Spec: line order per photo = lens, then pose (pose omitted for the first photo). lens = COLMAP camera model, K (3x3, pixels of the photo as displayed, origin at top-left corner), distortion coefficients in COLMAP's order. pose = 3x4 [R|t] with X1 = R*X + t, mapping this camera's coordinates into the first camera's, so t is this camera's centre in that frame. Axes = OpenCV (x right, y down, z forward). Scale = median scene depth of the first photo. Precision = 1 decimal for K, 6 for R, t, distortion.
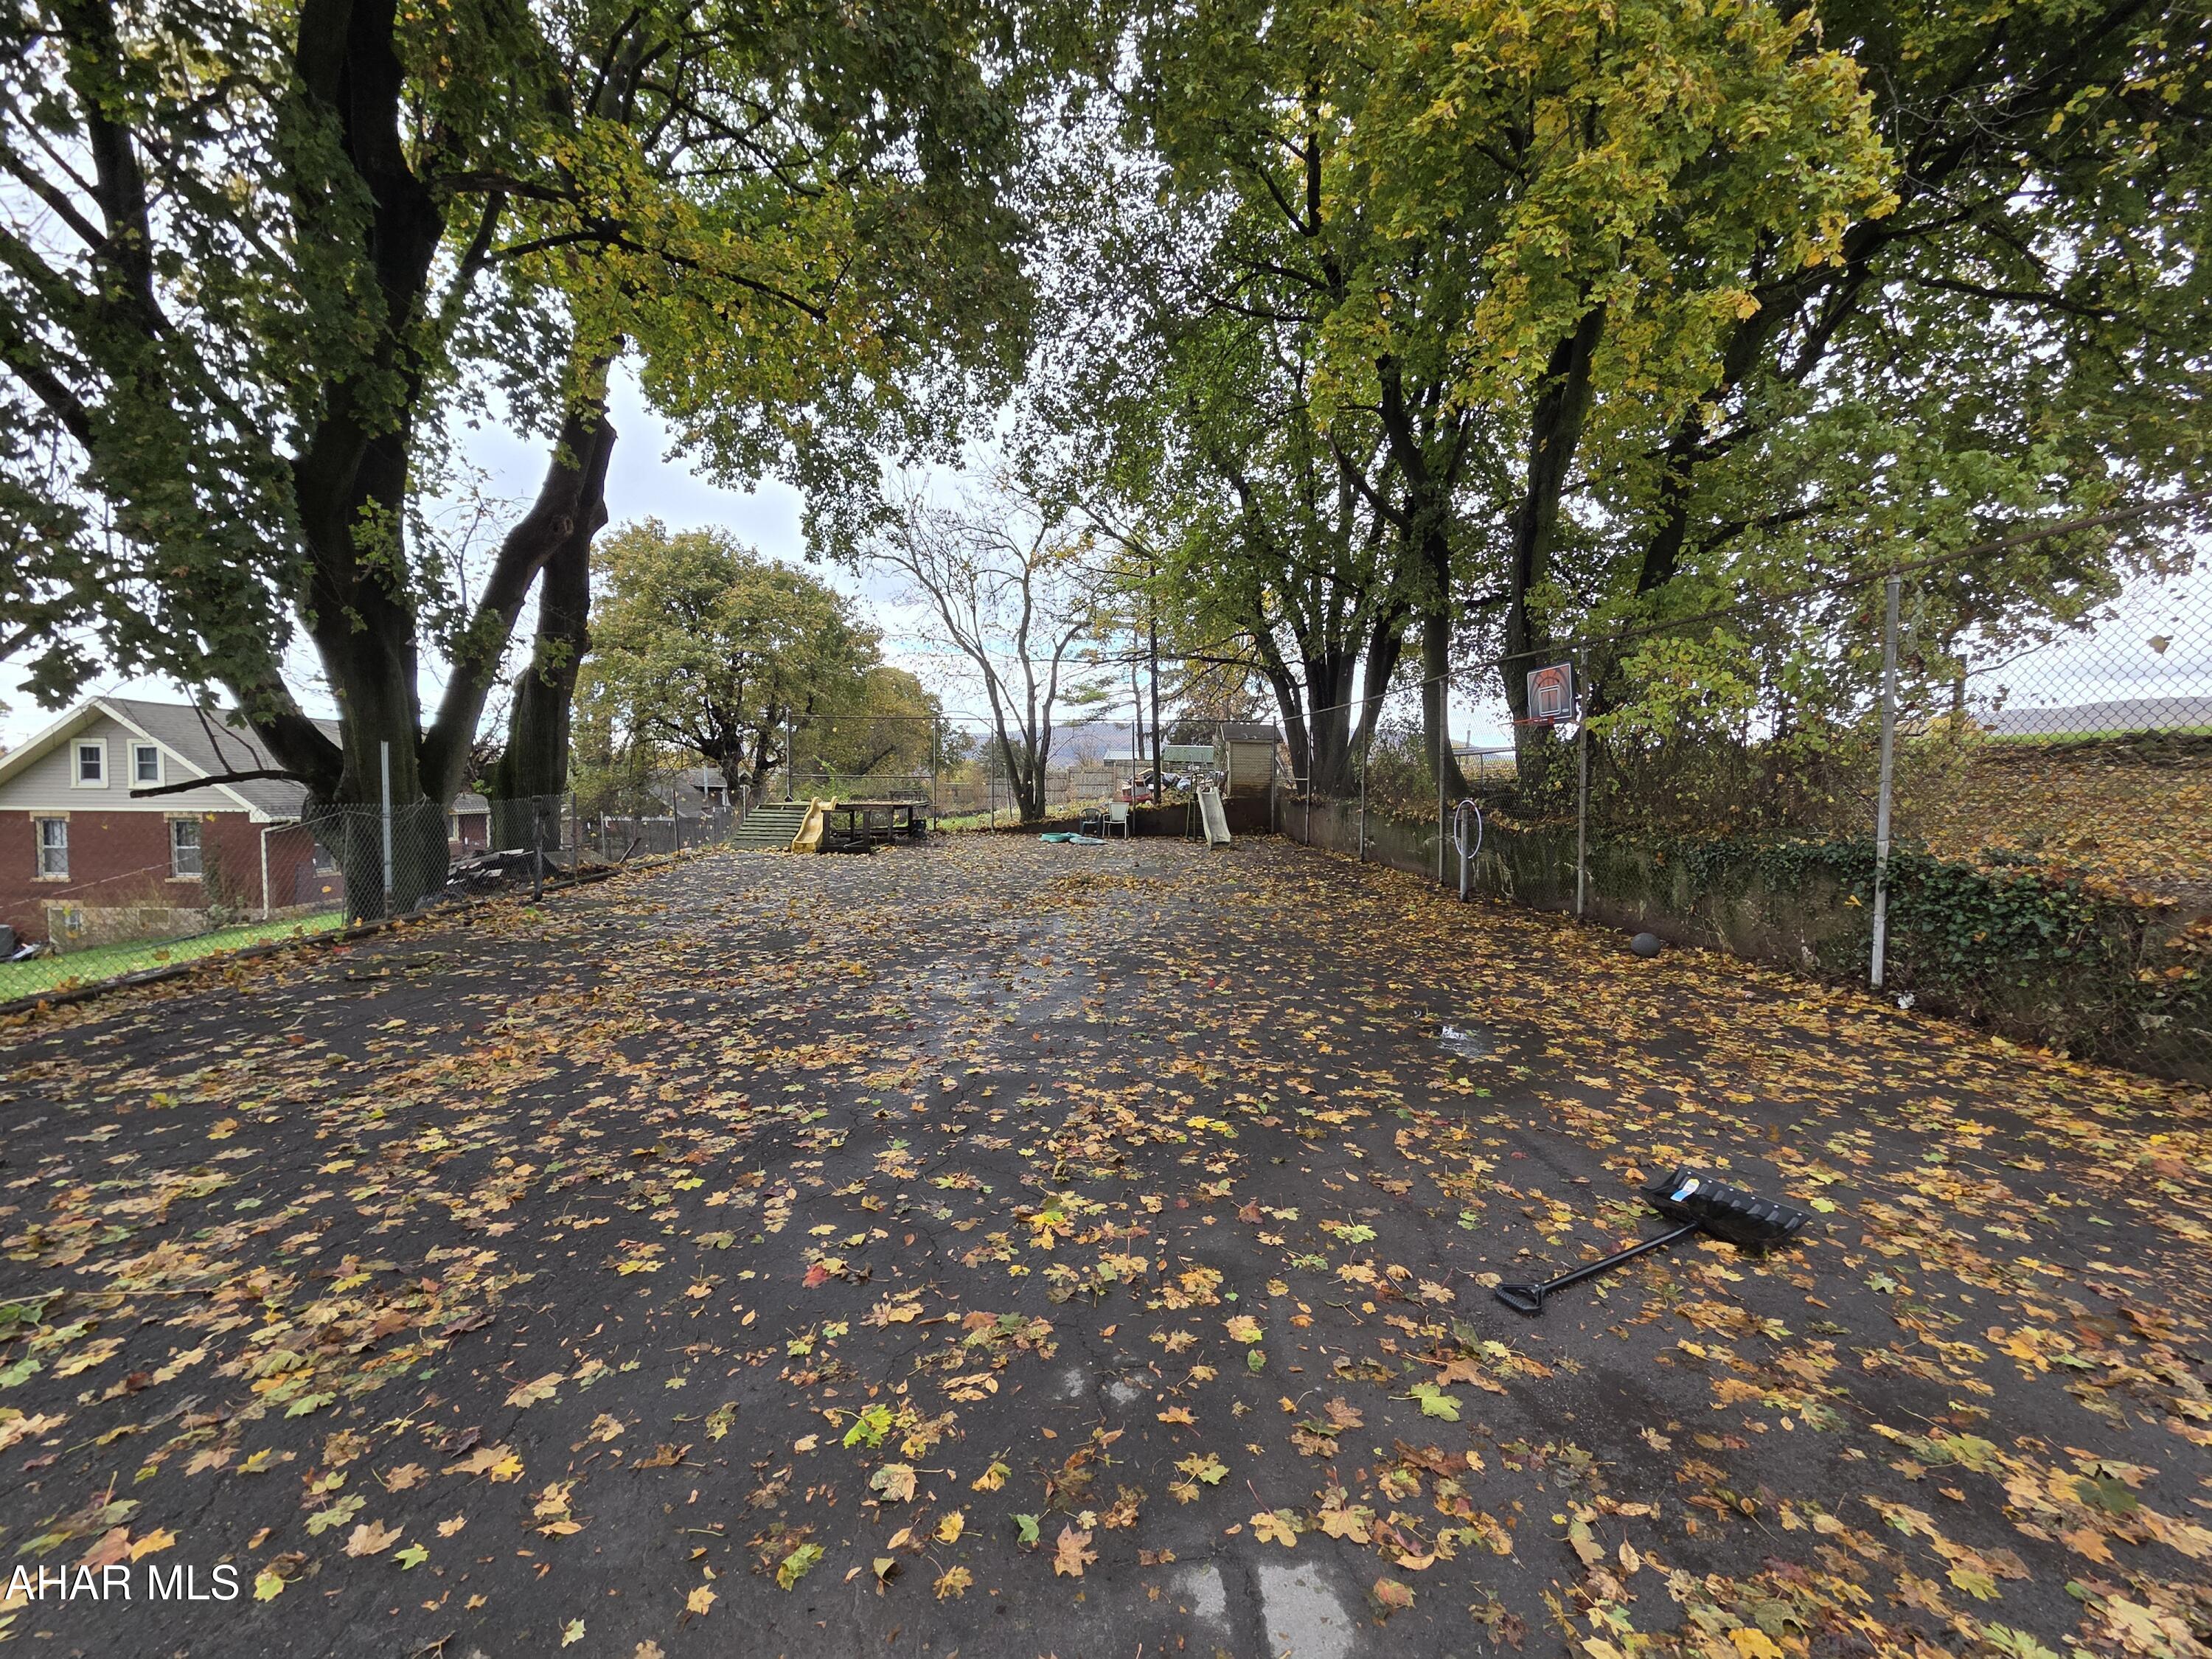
lens RADIAL K [[915.1, 0, 1114.8], [0, 915.1, 821.2], [0, 0, 1]] dist [0.011395, -0.000471]
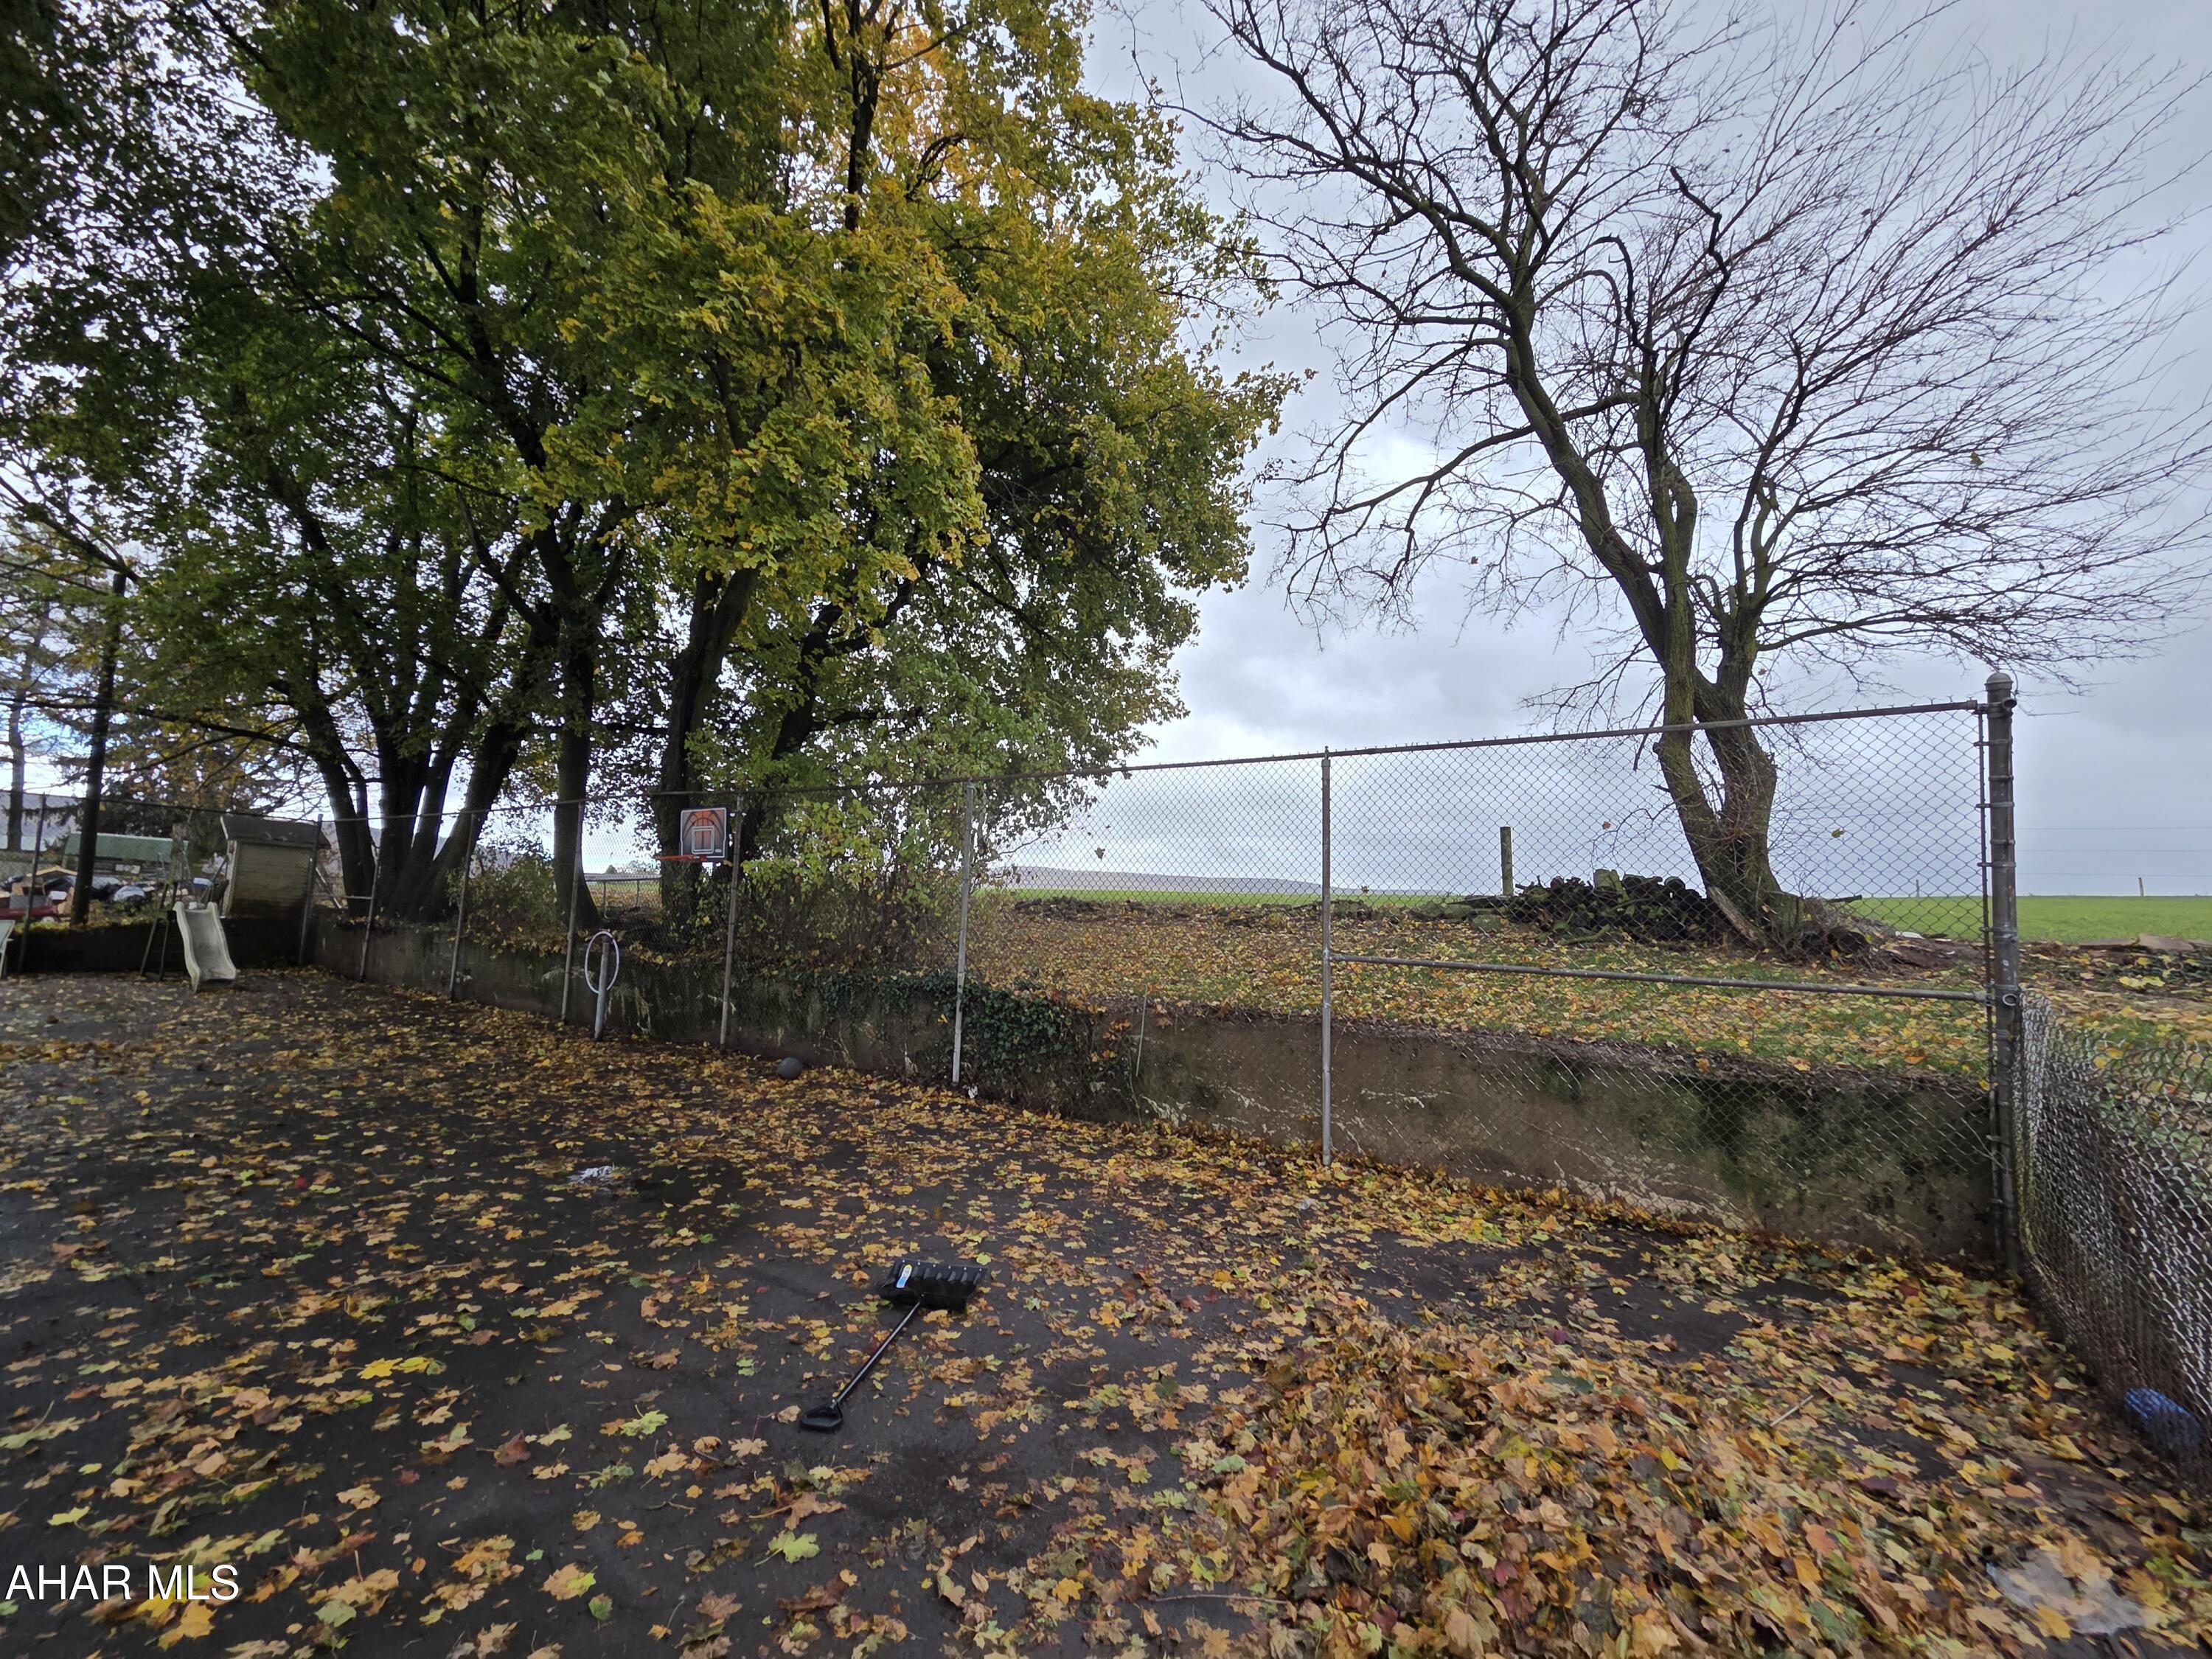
lens RADIAL K [[894.5, 0, 1106.0], [0, 894.5, 829.5], [0, 0, 1]] dist [0.004741, 0.000423]
pose [[0.614966, 0.107332, 0.781215, -0.162329], [-0.002995, 0.991004, -0.133798, -0.022073], [-0.788548, 0.079941, 0.609755, 0.015368]]
